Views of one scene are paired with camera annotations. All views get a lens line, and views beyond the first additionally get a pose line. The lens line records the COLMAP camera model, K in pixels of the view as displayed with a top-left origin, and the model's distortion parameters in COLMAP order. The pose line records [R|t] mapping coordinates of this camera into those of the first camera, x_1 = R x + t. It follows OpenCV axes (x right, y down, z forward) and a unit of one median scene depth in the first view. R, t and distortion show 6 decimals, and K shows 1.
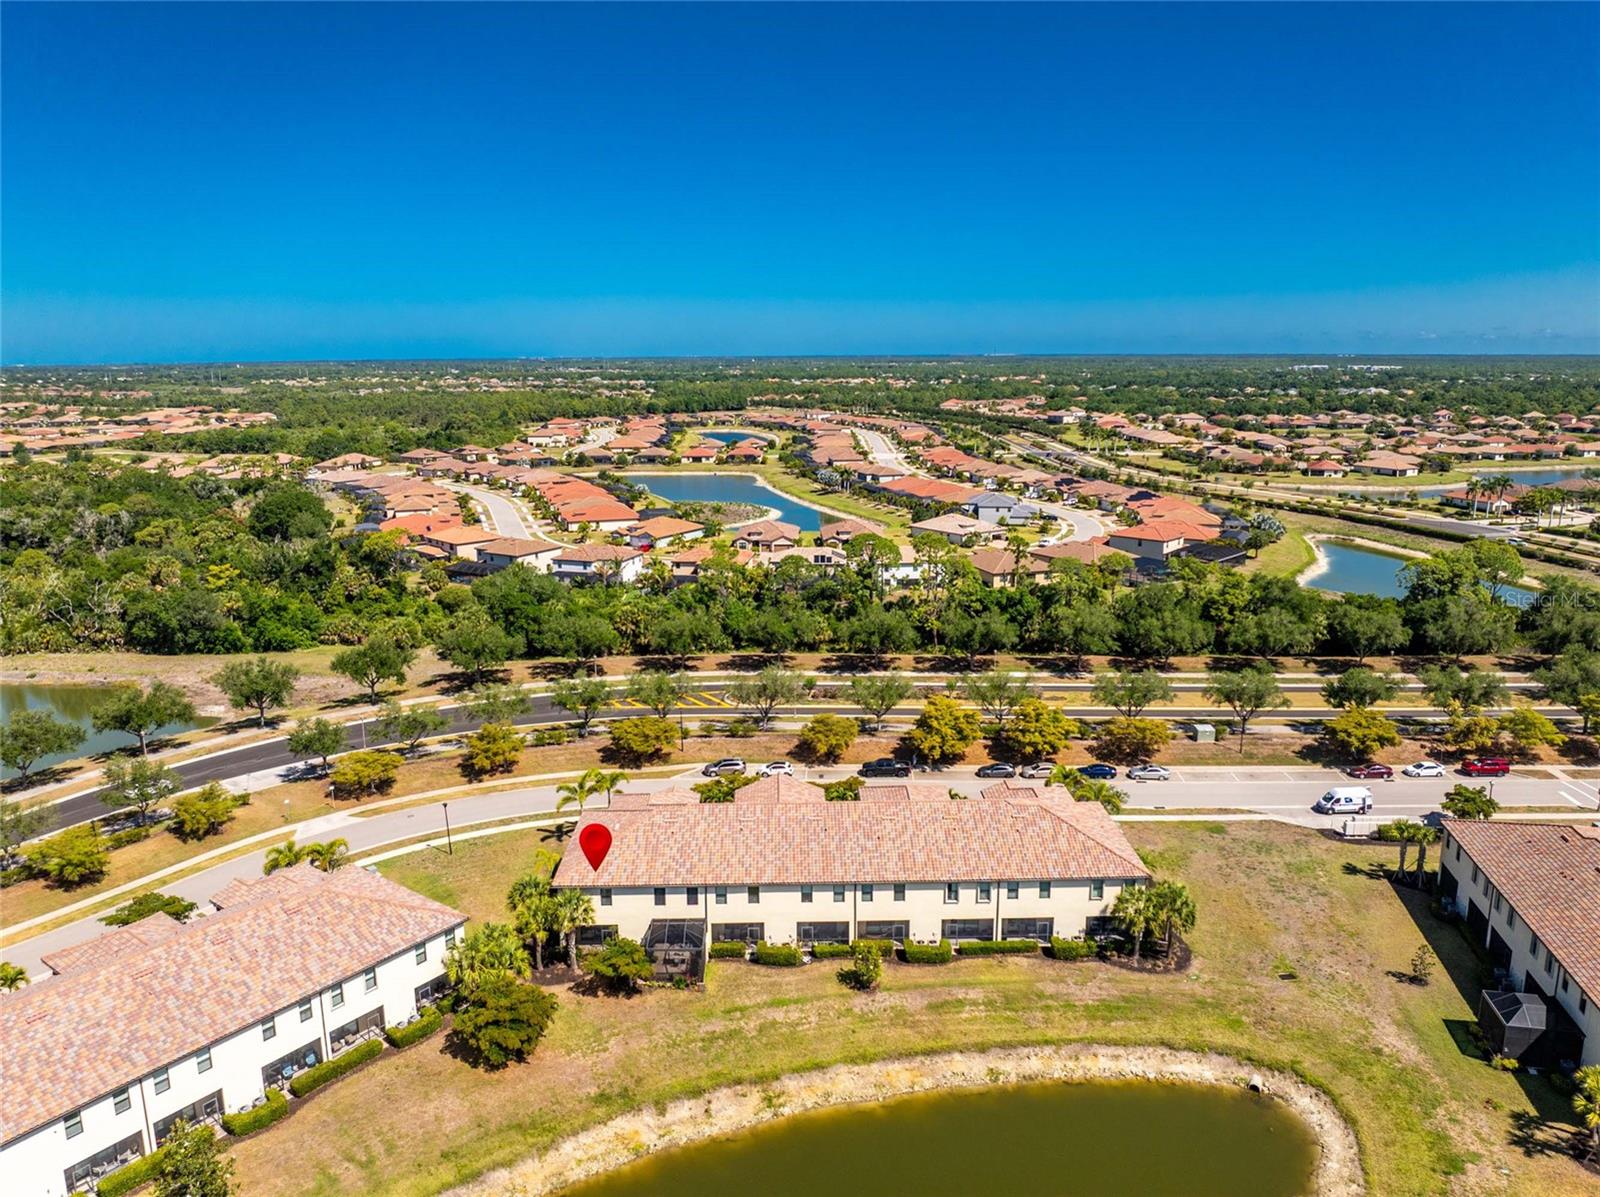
lens RADIAL K [[1125.7, 0, 802.8], [0, 1125.7, 586.6], [0, 0, 1]] dist [-0.049907, 0.016215]
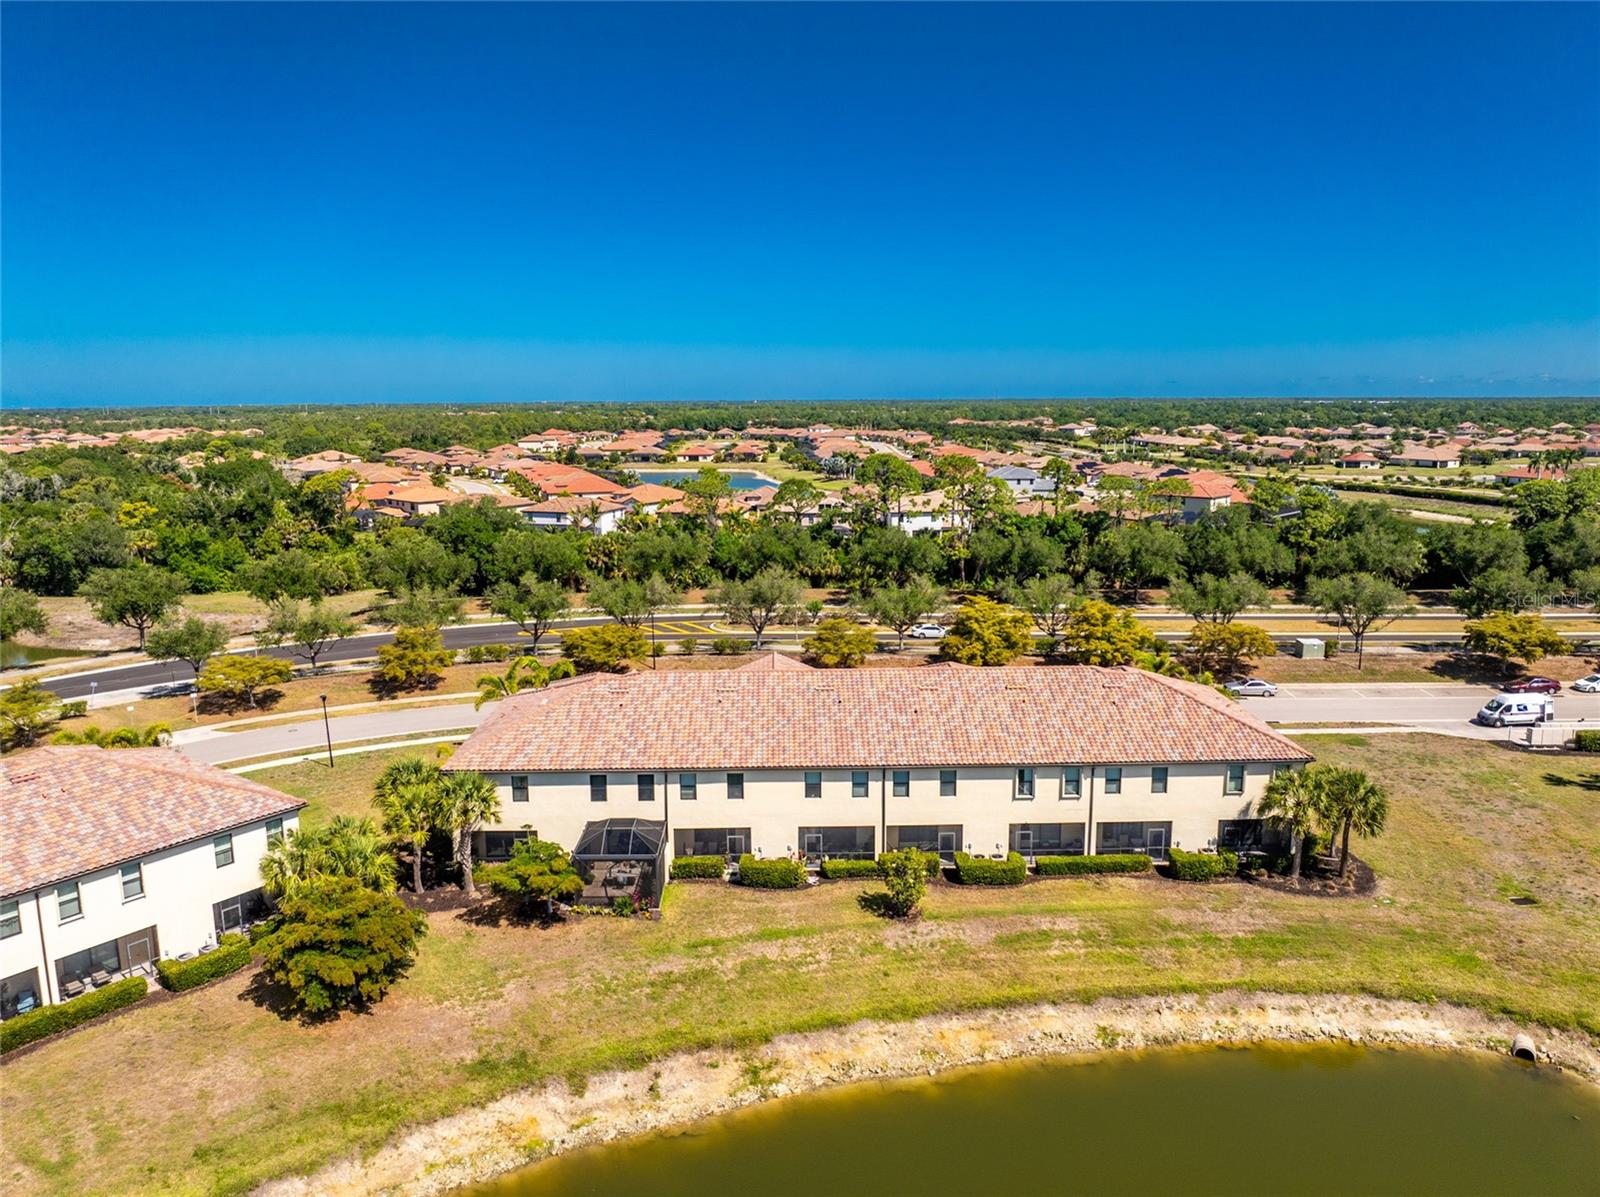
lens RADIAL K [[1125.7, 0, 802.8], [0, 1125.7, 586.6], [0, 0, 1]] dist [-0.049907, 0.016215]
pose [[0.999998, -0.000295, -0.001981, -0.001312], [0.000215, 0.999204, -0.039881, 0.180399], [0.001991, 0.039880, 0.999202, 0.309224]]
